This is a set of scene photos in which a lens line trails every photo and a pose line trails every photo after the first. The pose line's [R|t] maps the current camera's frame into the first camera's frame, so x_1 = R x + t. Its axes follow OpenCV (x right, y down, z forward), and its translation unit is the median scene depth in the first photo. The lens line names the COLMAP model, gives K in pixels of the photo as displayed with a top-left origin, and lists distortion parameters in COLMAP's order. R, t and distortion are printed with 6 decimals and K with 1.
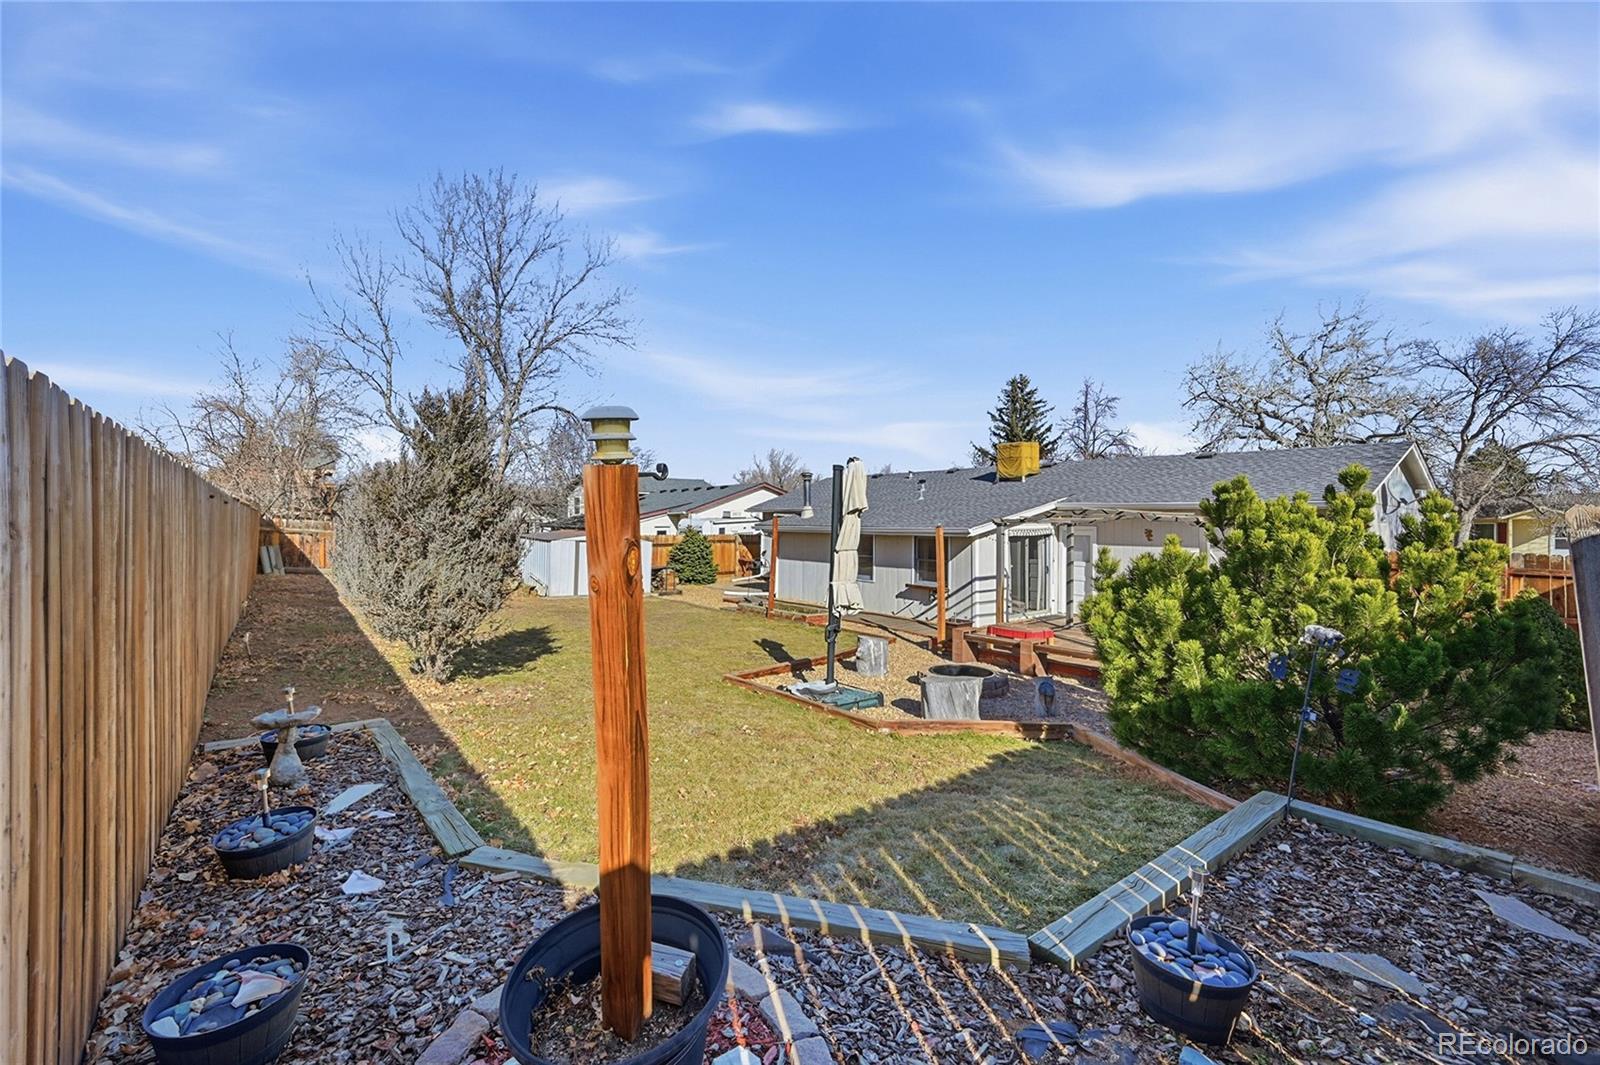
lens RADIAL K [[650.9, 0, 805.5], [0, 650.9, 522.8], [0, 0, 1]] dist [0.000270, -0.000029]
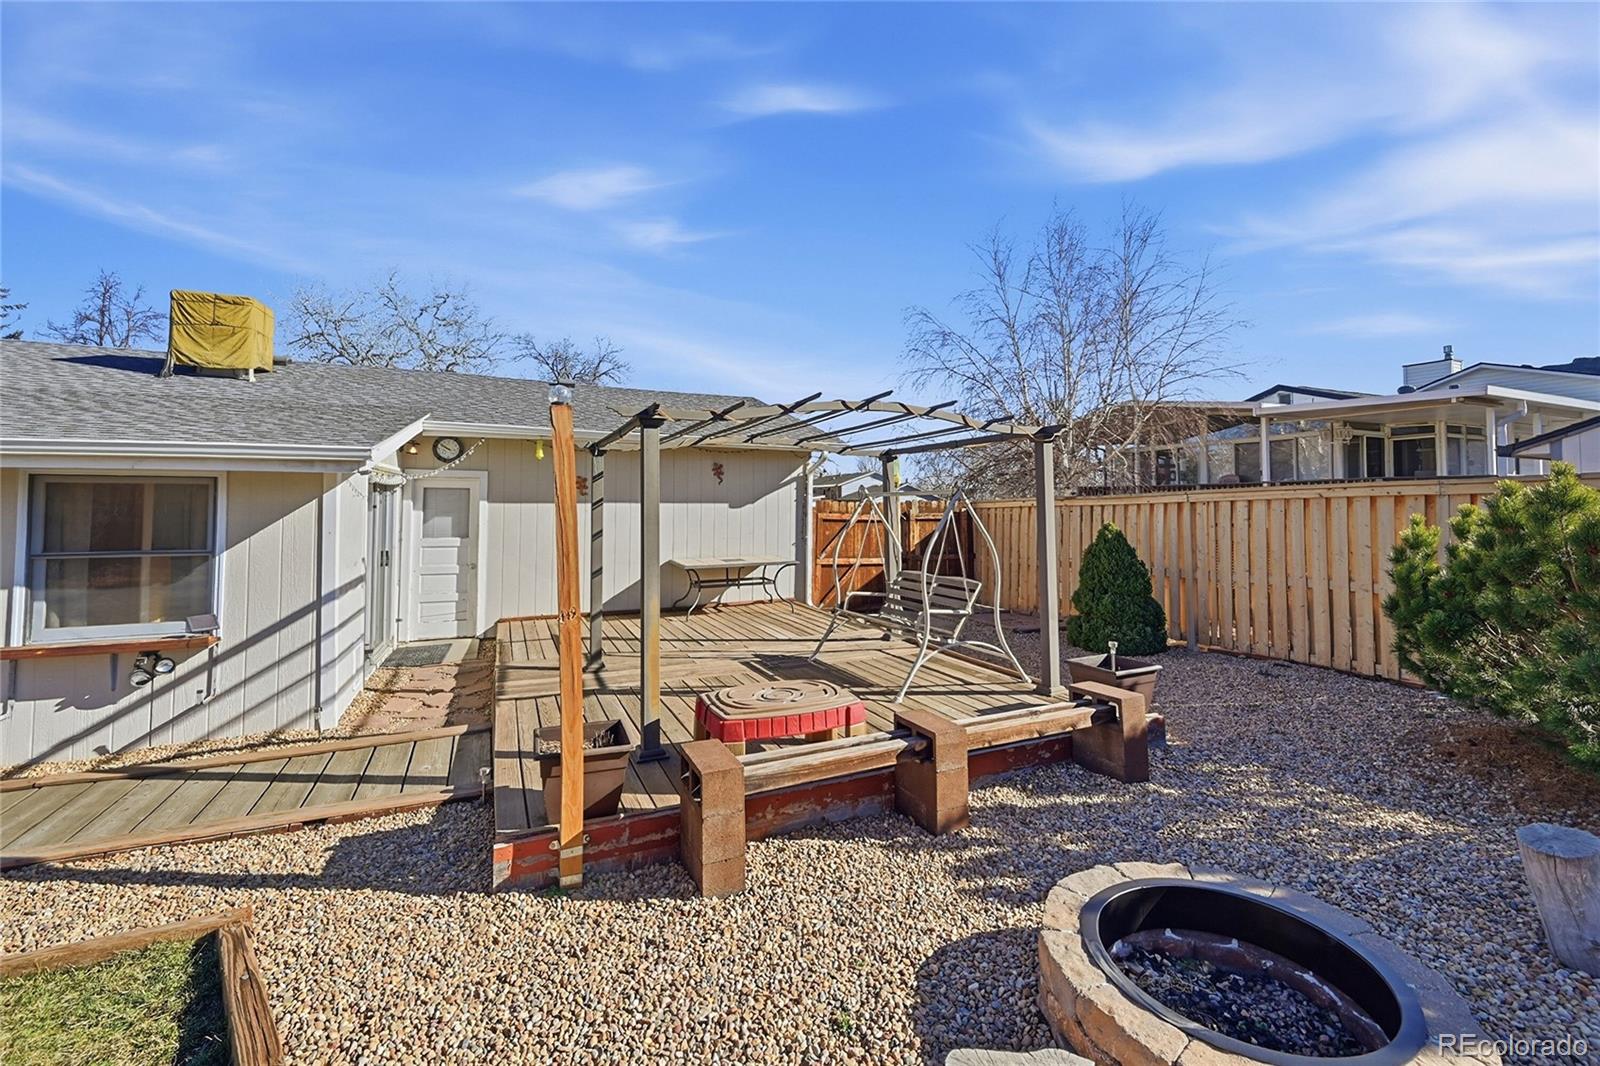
lens RADIAL K [[654.7, 0, 797.0], [0, 654.7, 480.0], [0, 0, 1]] dist [-0.000336, -0.000153]
pose [[0.259864, 0.034496, 0.965029, -0.013972], [0.003784, 0.999318, -0.036740, 0.021378], [-0.965638, 0.013199, 0.259556, 0.376325]]
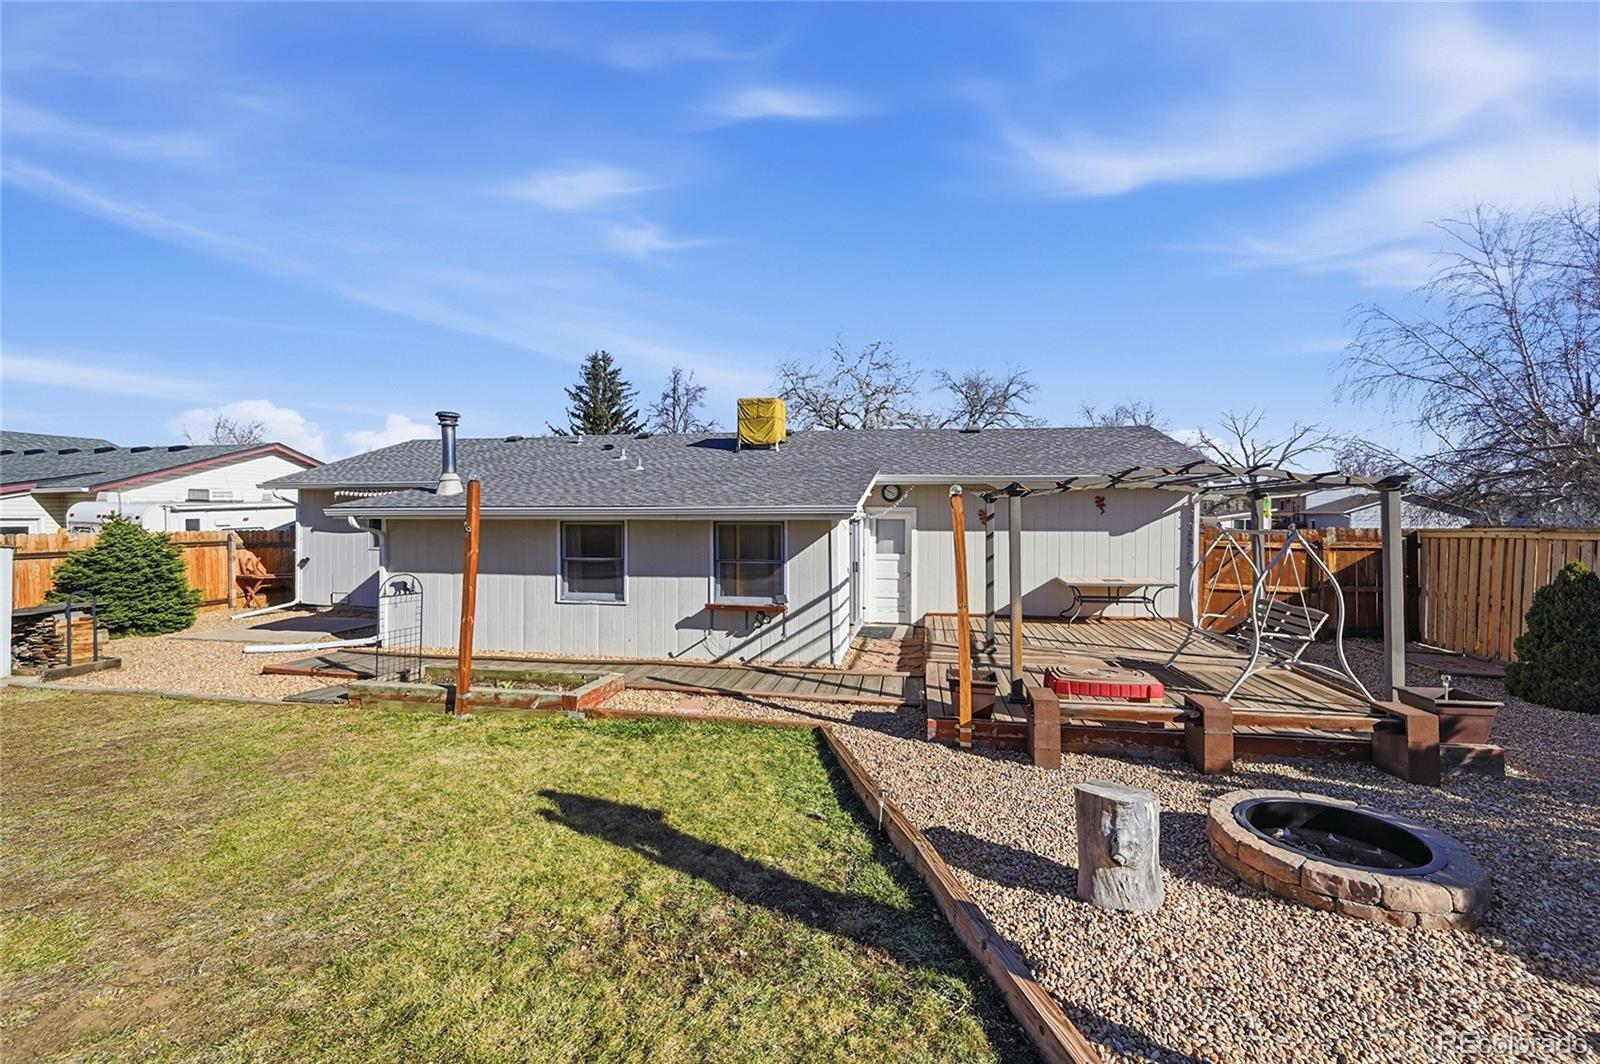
lens RADIAL K [[651.0, 0, 792.1], [0, 651.0, 521.4], [0, 0, 1]] dist [-0.000140, -0.000121]
pose [[0.775202, -0.009955, 0.631635, -0.095117], [0.006571, 0.999949, 0.007695, 0.009897], [-0.631680, -0.001815, 0.775228, 0.311559]]
